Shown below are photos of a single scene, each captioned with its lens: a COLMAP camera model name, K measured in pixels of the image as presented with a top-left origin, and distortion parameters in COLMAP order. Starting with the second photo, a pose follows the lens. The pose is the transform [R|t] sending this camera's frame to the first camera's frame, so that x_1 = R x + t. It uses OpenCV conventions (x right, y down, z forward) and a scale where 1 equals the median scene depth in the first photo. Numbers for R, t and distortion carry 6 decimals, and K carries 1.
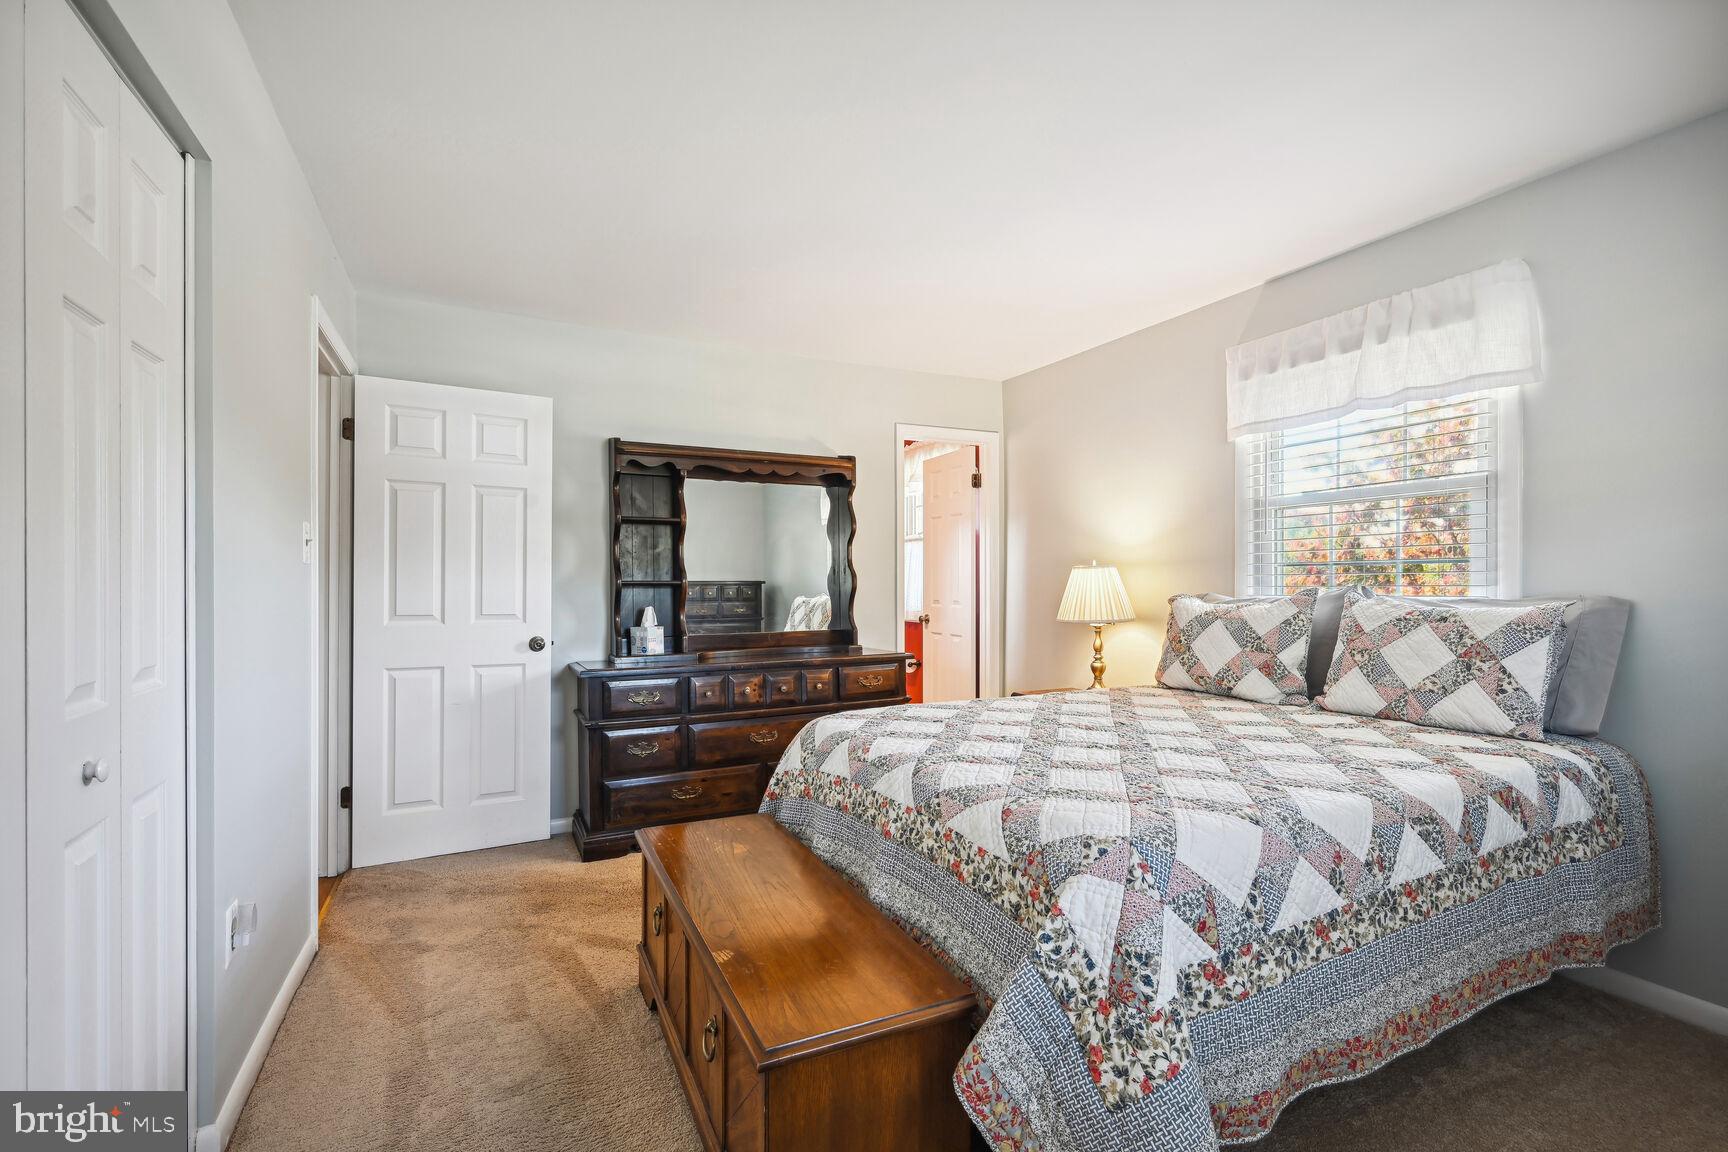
lens RADIAL K [[777.7, 0, 867.5], [0, 777.7, 581.2], [0, 0, 1]] dist [-0.003539, -0.000253]
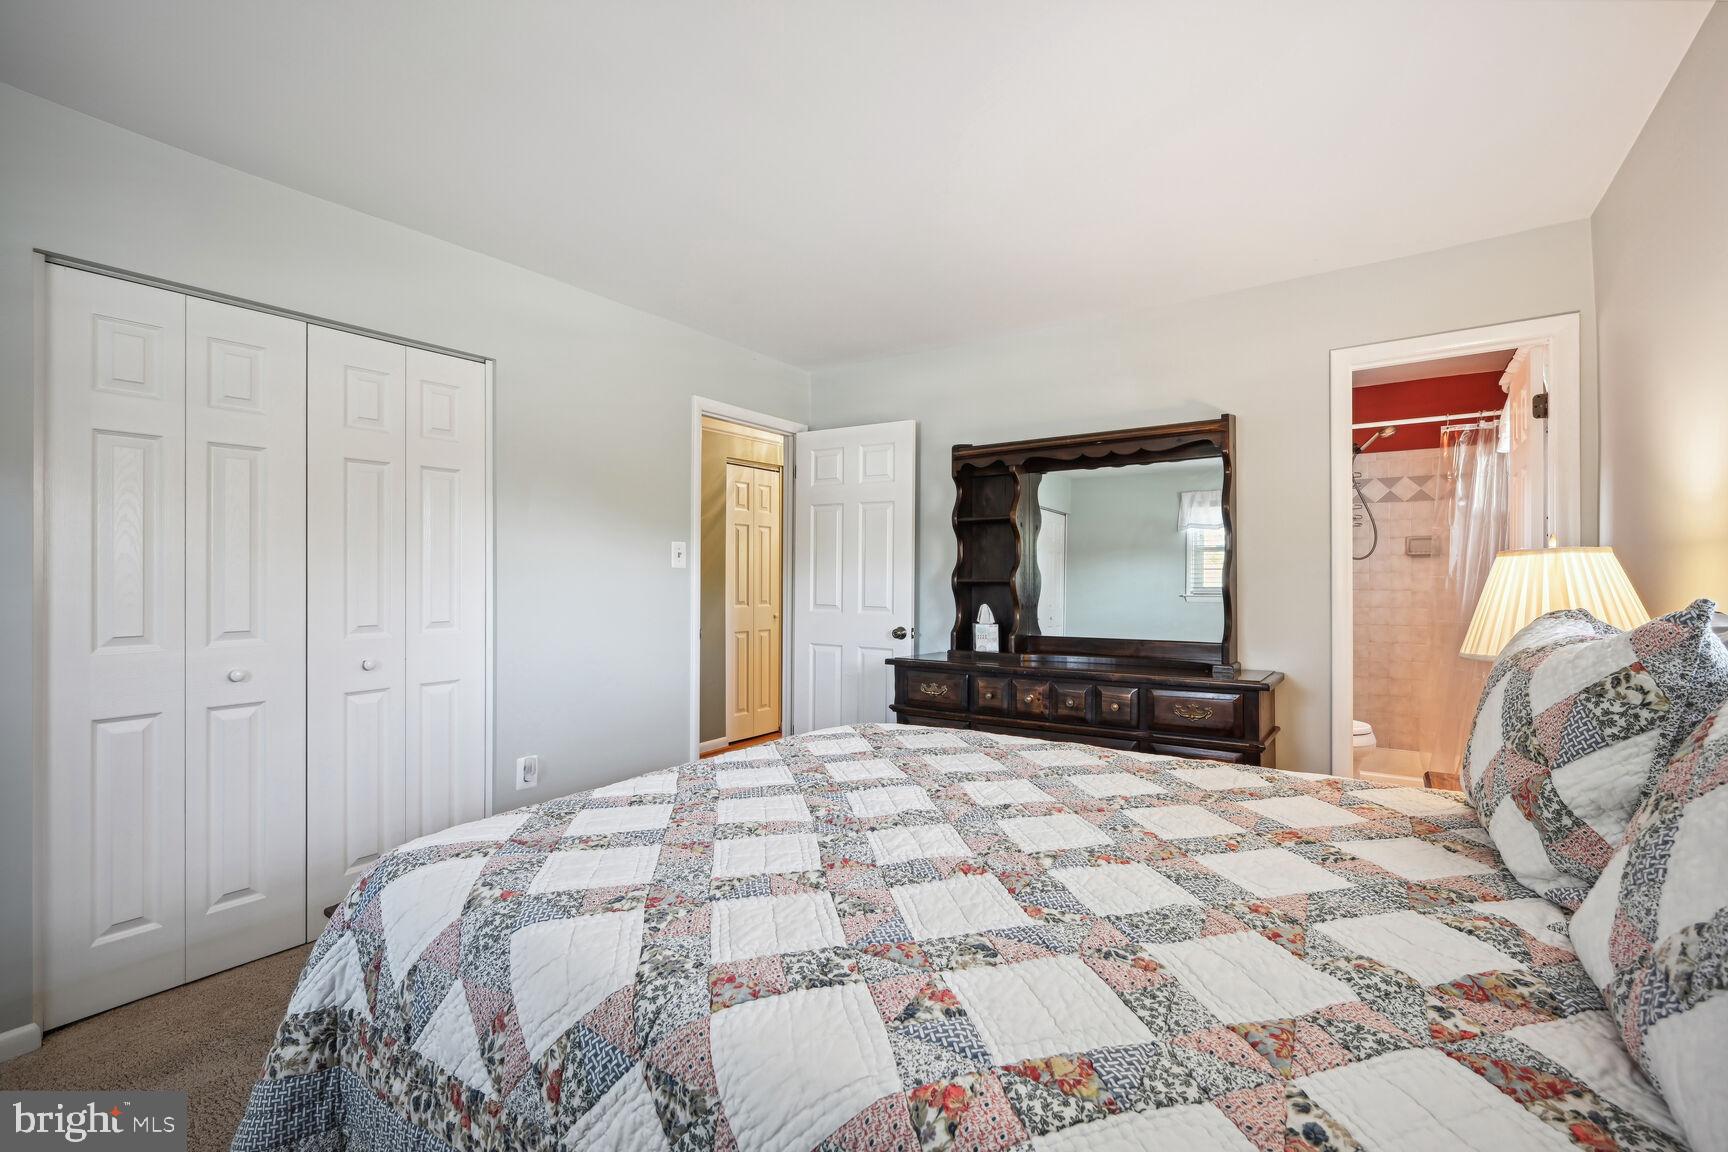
lens RADIAL K [[755.7, 0, 865.7], [0, 755.7, 574.2], [0, 0, 1]] dist [-0.000637, -0.000076]
pose [[0.486437, -0.004878, -0.873702, 0.532603], [-0.000684, 0.999982, -0.005964, -0.000803], [0.873716, 0.003499, 0.486424, 0.397623]]
